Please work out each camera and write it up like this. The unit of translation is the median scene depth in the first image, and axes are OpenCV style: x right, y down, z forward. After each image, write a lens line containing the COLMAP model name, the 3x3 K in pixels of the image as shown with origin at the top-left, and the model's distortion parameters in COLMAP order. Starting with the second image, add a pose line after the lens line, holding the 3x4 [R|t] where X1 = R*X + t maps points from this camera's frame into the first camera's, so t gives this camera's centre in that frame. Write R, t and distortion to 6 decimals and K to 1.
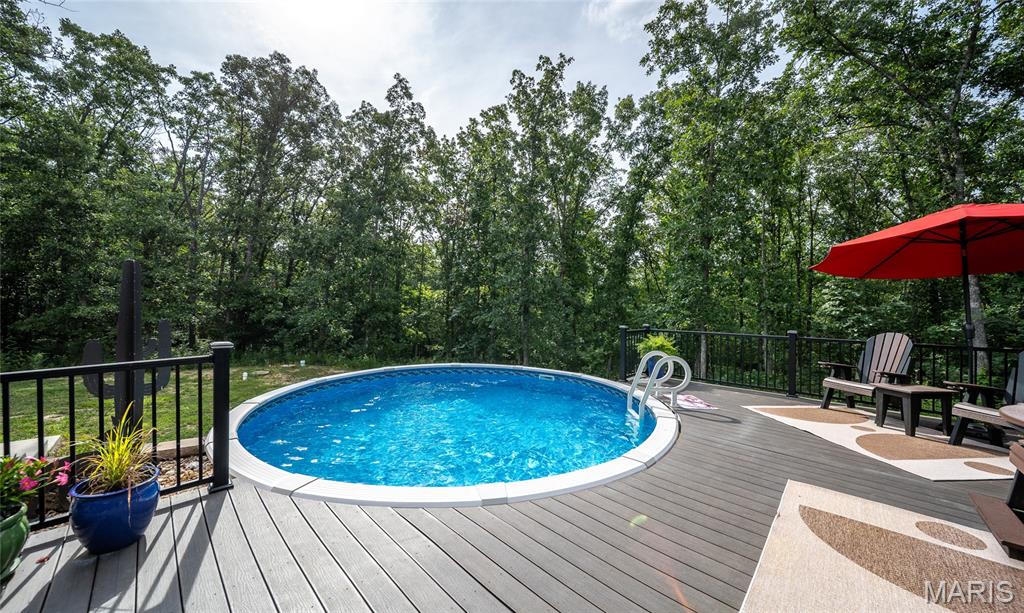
lens RADIAL K [[361.0, 0, 511.6], [0, 361.0, 303.0], [0, 0, 1]] dist [-0.000909, 0.000001]
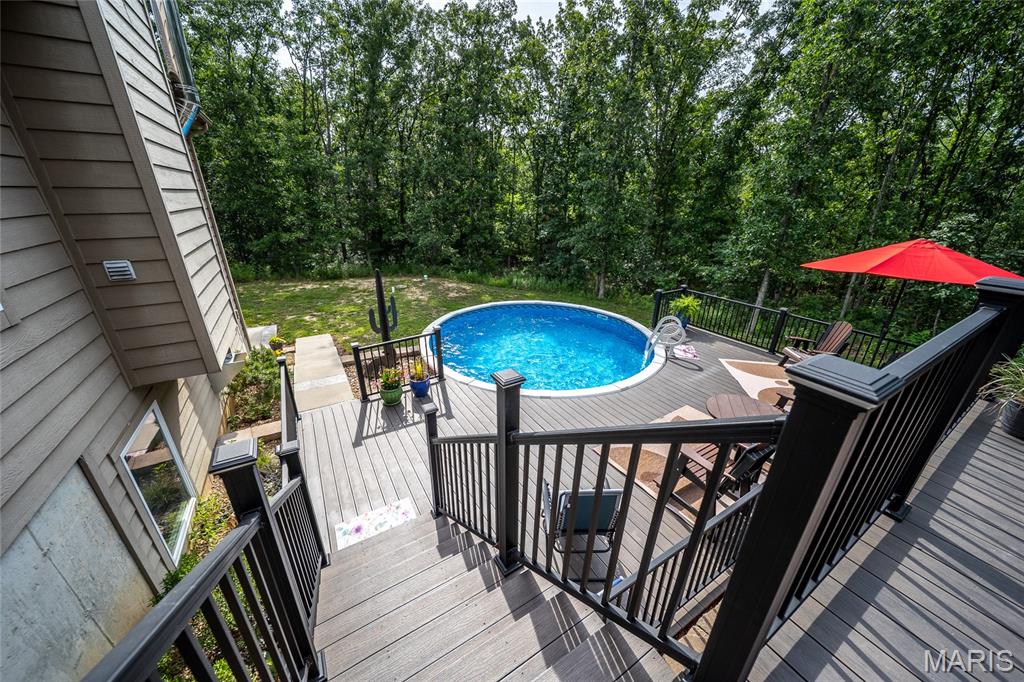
lens RADIAL K [[354.0, 0, 513.9], [0, 354.0, 348.4], [0, 0, 1]] dist [-0.008074, -0.000764]
pose [[0.971141, 0.098346, -0.217285, 0.031189], [-0.002856, 0.915758, 0.401720, -0.094210], [0.238488, -0.389506, 0.889611, -0.139294]]
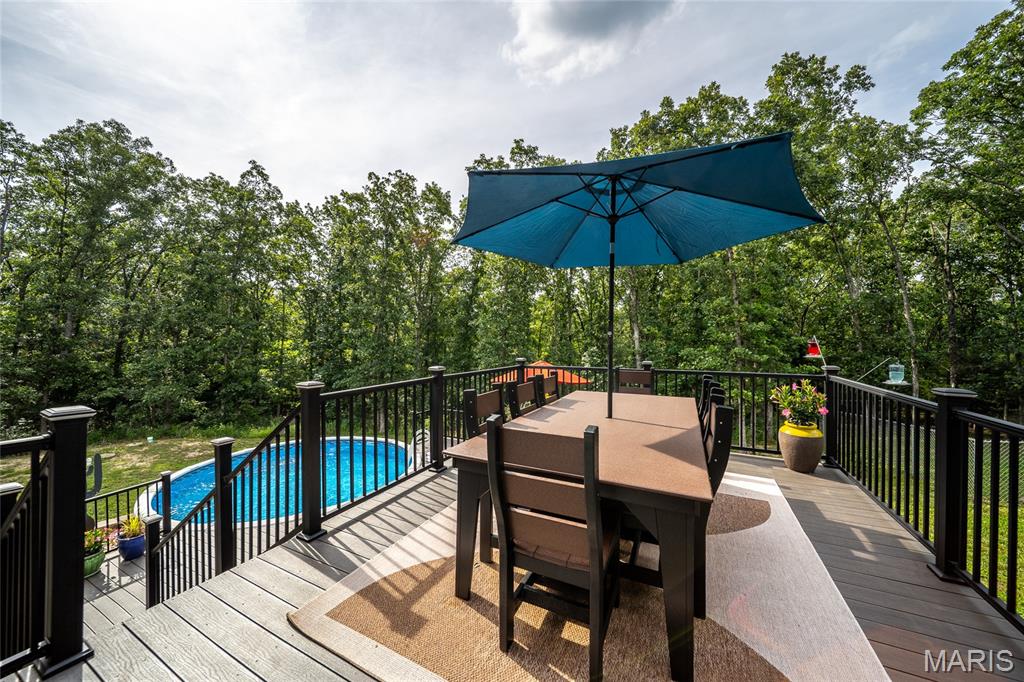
lens RADIAL K [[354.0, 0, 517.8], [0, 354.0, 341.4], [0, 0, 1]] dist [-0.008074, -0.000764]
pose [[0.945552, -0.013225, 0.325201, 0.080351], [0.010083, 0.999885, 0.011343, -0.095659], [-0.325314, -0.007446, 0.945577, -0.242847]]
